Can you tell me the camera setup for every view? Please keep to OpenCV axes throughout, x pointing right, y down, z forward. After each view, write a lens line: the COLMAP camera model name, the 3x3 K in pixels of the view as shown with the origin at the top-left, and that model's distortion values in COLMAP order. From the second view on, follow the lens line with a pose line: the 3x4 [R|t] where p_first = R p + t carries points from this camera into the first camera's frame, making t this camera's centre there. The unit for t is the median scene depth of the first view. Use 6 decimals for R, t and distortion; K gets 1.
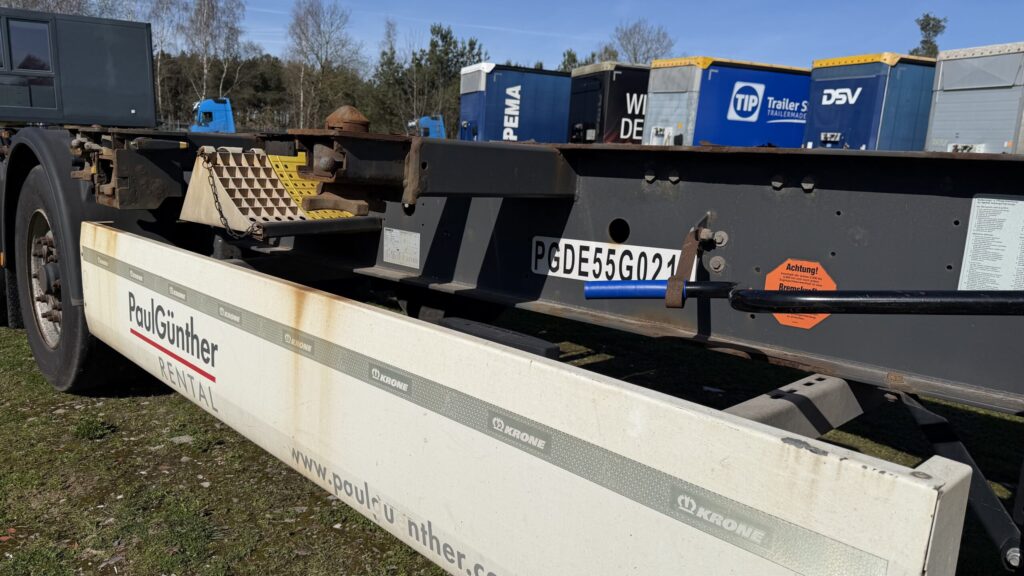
lens RADIAL K [[740.9, 0, 510.9], [0, 740.9, 287.8], [0, 0, 1]] dist [-0.026903, -0.005200]
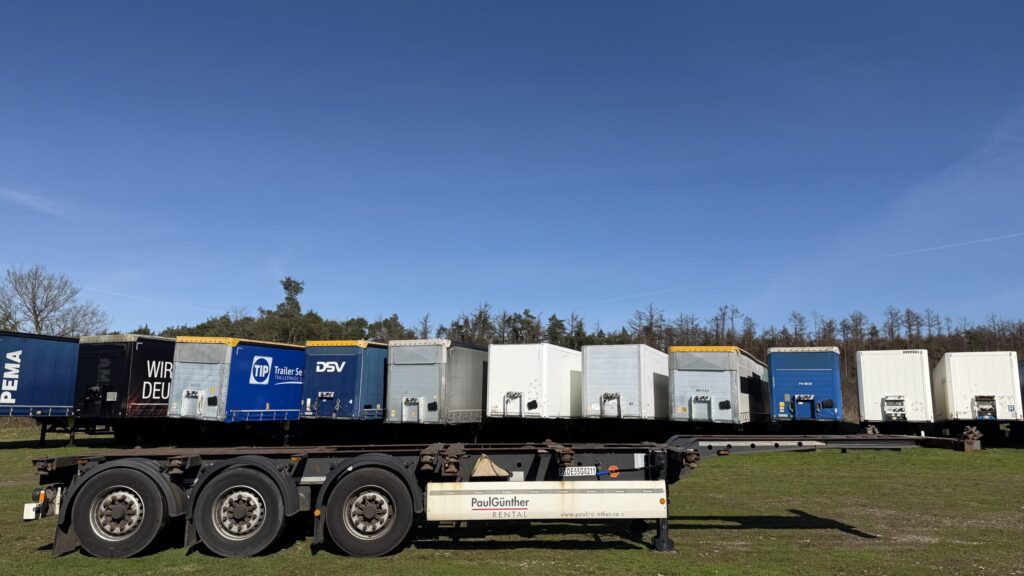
lens RADIAL K [[740.9, 0, 510.1], [0, 740.9, 290.0], [0, 0, 1]] dist [-0.026903, -0.005200]
pose [[0.661526, 0.061498, 0.747397, -0.375351], [0.164834, 0.960335, -0.224915, -0.015087], [-0.731583, 0.271983, 0.625149, -0.198570]]
